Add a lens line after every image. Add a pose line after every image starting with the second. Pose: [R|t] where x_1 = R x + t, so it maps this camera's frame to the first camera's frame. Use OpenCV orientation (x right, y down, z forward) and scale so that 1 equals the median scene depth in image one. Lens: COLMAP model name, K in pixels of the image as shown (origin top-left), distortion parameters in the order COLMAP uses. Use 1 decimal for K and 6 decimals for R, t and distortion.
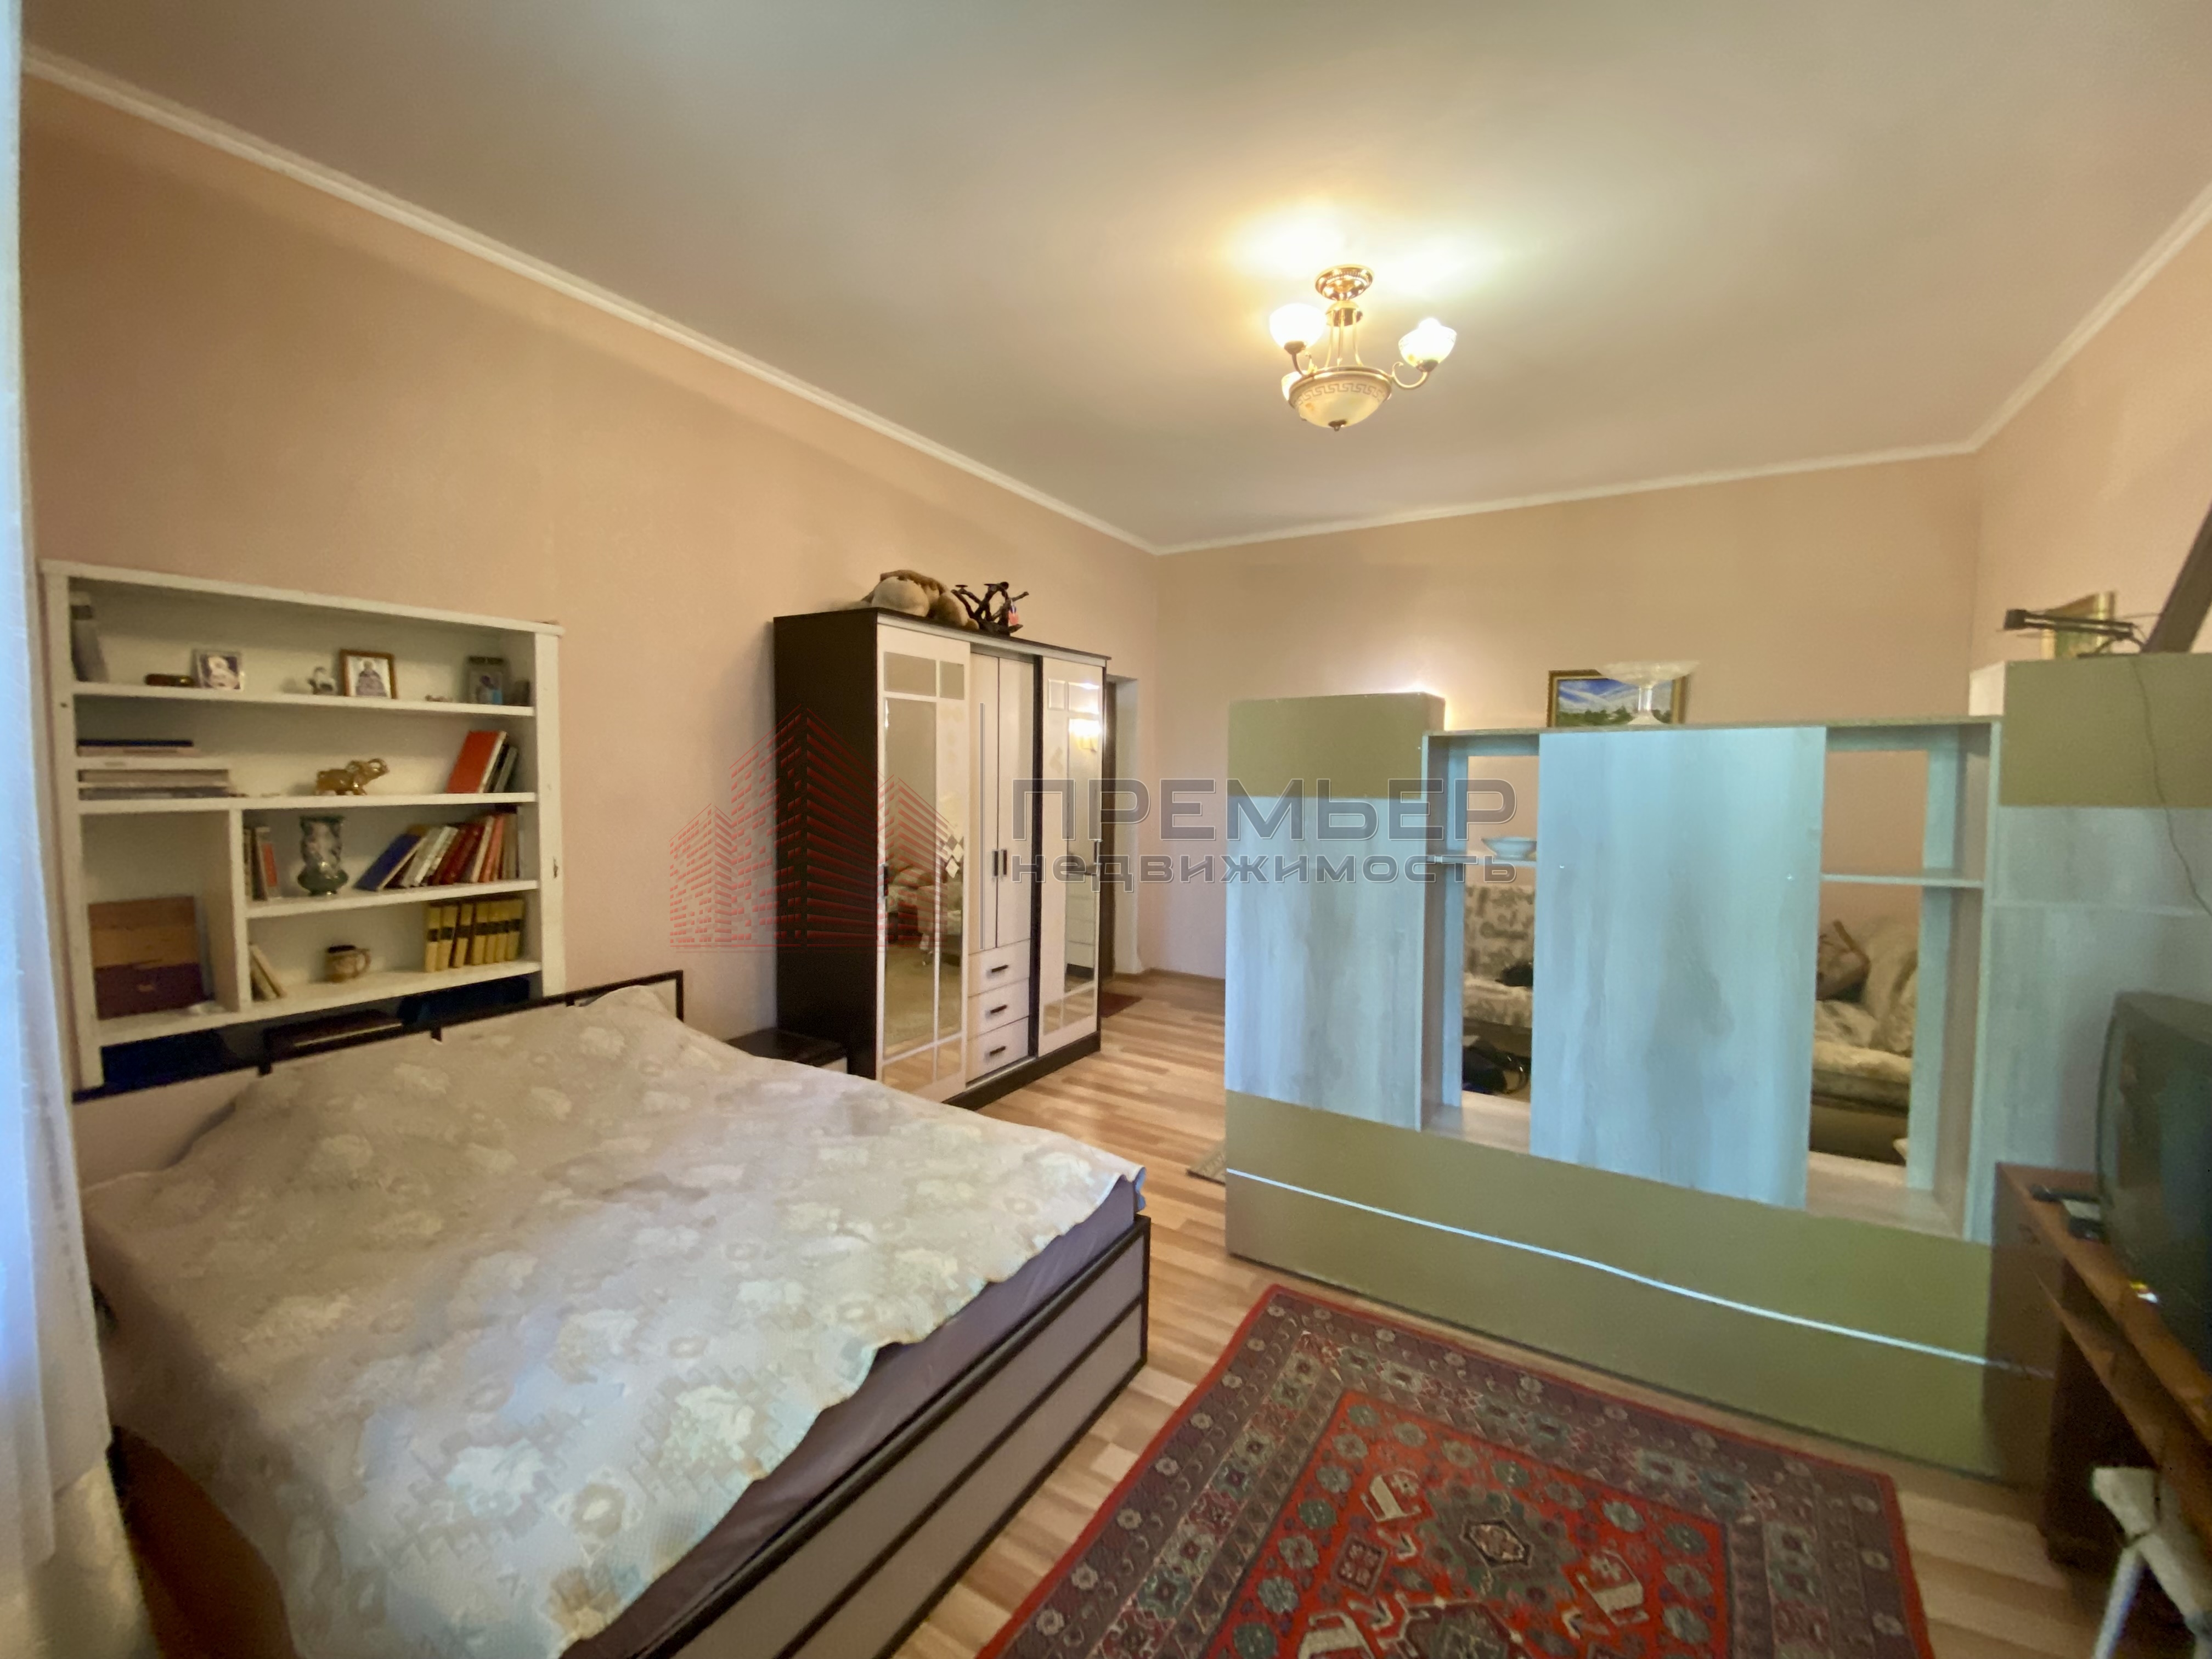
lens RADIAL K [[901.7, 0, 1099.7], [0, 901.7, 823.4], [0, 0, 1]] dist [0.021378, -0.019761]
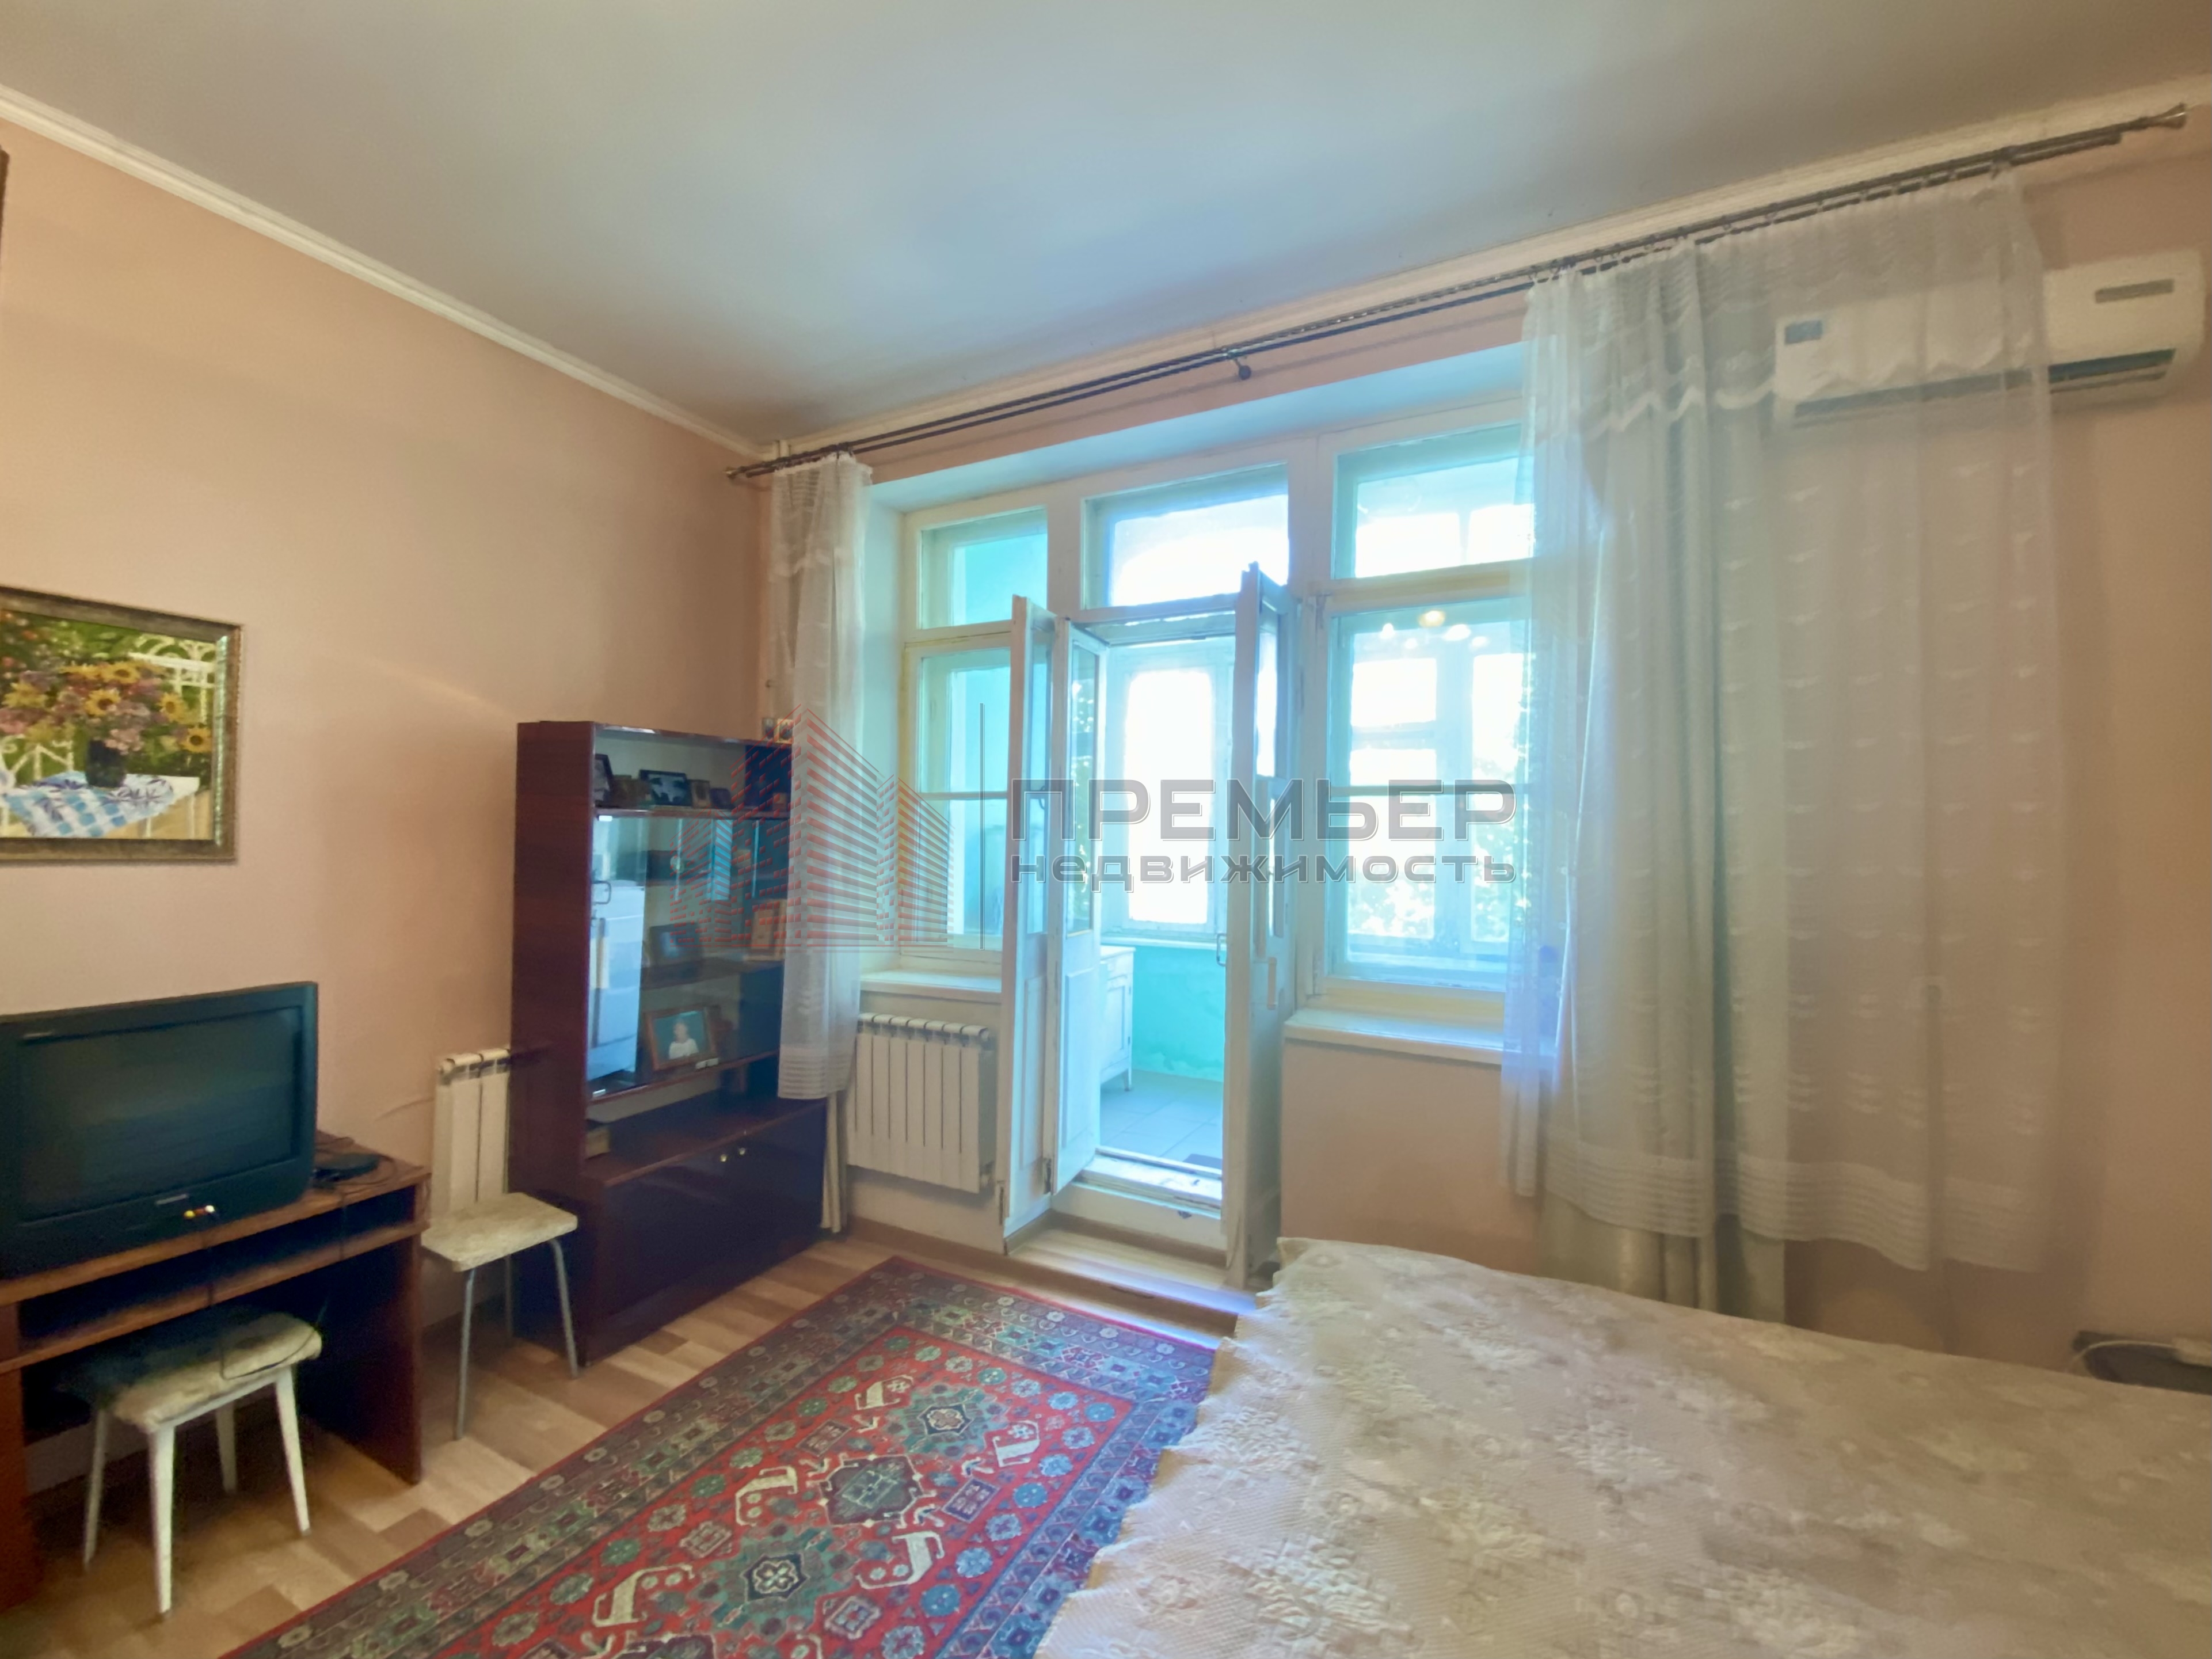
lens RADIAL K [[922.6, 0, 1106.0], [0, 922.6, 829.5], [0, 0, 1]] dist [-0.000201, -0.011737]
pose [[-0.995858, -0.015292, -0.089622, 0.005257], [-0.020198, 0.998332, 0.054094, -0.061062], [0.088645, 0.055681, -0.994506, 1.238303]]
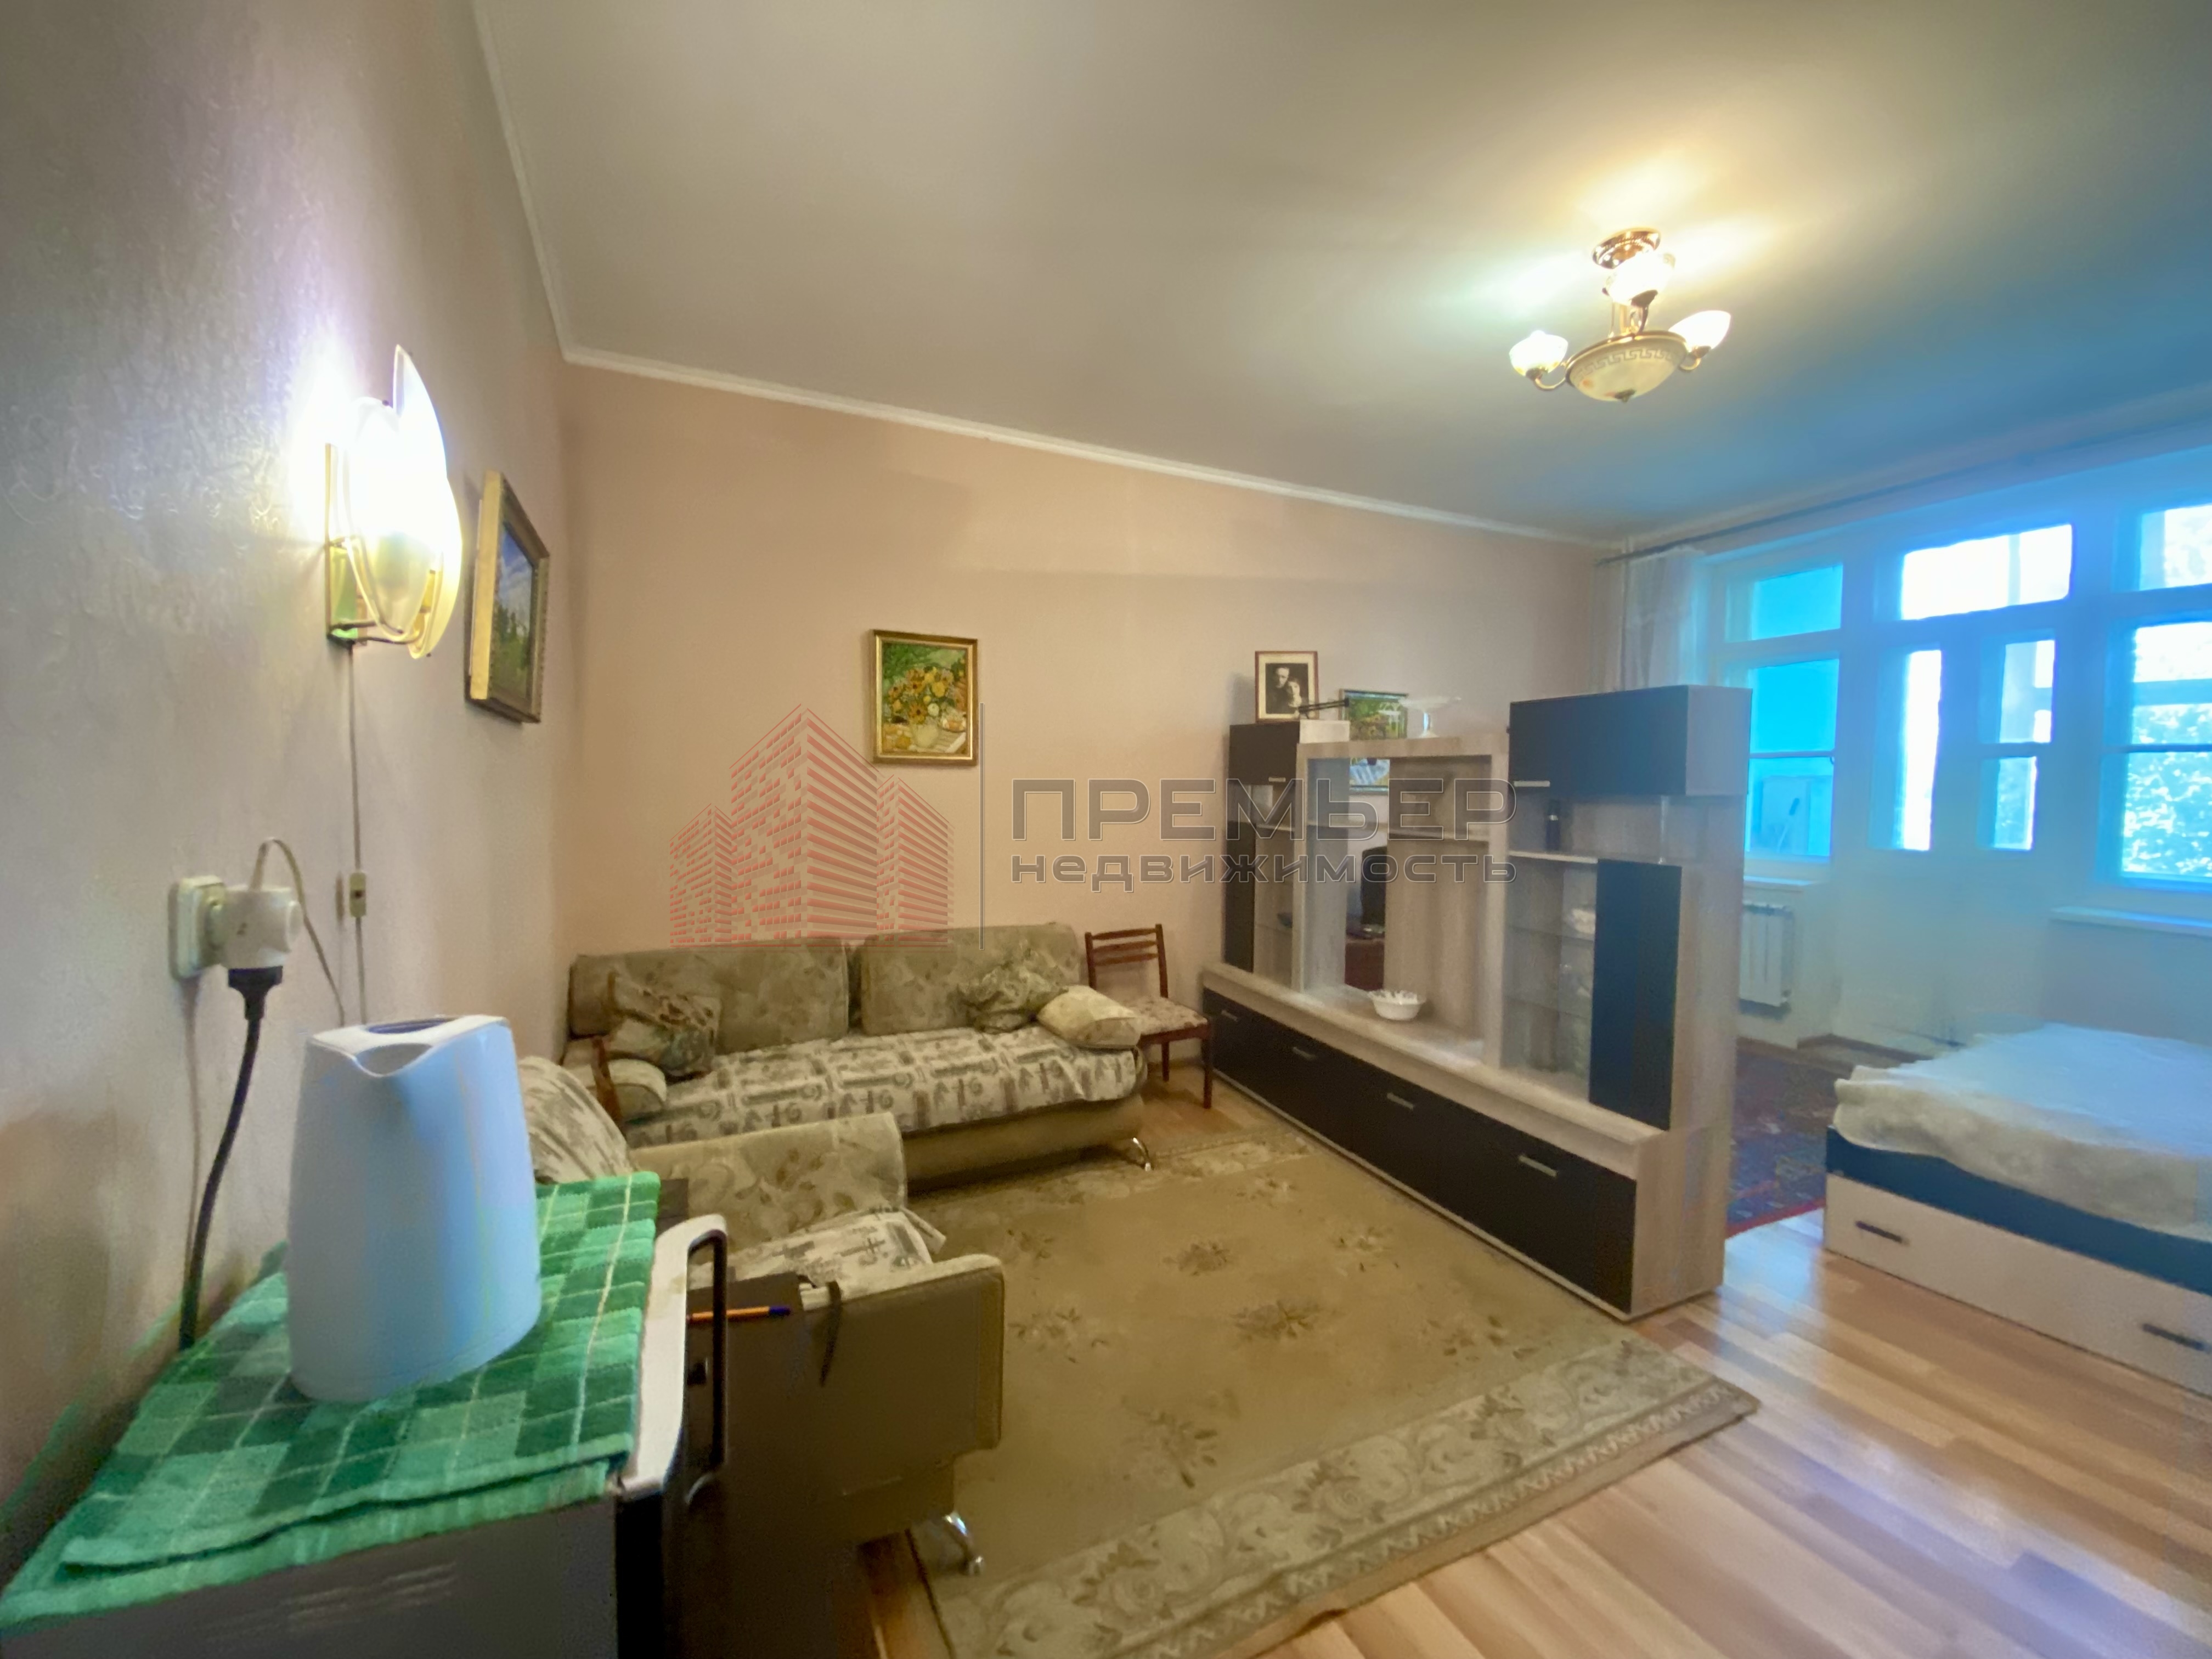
lens RADIAL K [[894.8, 0, 1099.0], [0, 894.8, 828.1], [0, 0, 1]] dist [0.034157, -0.026559]
pose [[-0.829555, -0.036958, 0.557201, 0.196560], [0.025783, 0.994209, 0.104329, -0.121489], [-0.557829, 0.100913, -0.823798, 2.361089]]
